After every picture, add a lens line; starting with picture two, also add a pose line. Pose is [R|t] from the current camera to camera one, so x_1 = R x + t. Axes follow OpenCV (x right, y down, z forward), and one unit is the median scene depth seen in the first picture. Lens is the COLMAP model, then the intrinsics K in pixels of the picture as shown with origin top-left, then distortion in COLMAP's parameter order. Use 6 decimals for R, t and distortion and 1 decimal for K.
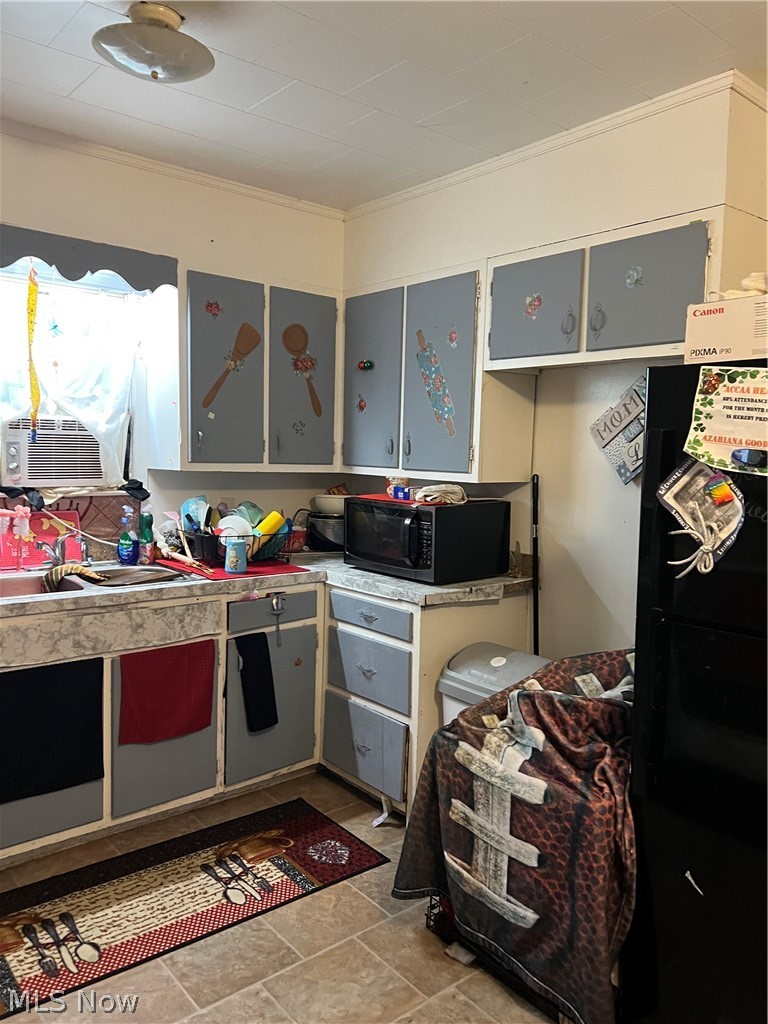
lens RADIAL K [[773.5, 0, 374.1], [0, 773.5, 513.7], [0, 0, 1]] dist [0.045474, -0.042249]
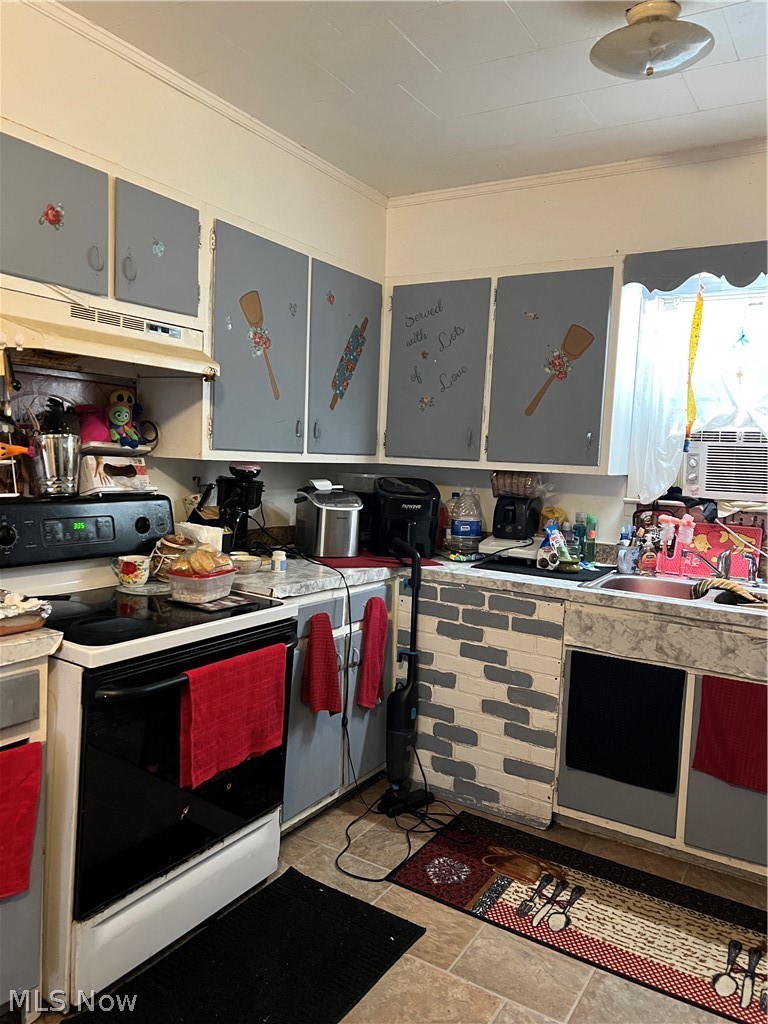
lens RADIAL K [[773.5, 0, 373.0], [0, 773.5, 508.5], [0, 0, 1]] dist [0.045474, -0.042249]
pose [[0.311972, 0.059968, -0.948197, 0.456893], [-0.114762, 0.993077, 0.025048, 0.004112], [0.943135, 0.101002, 0.316695, 0.317849]]
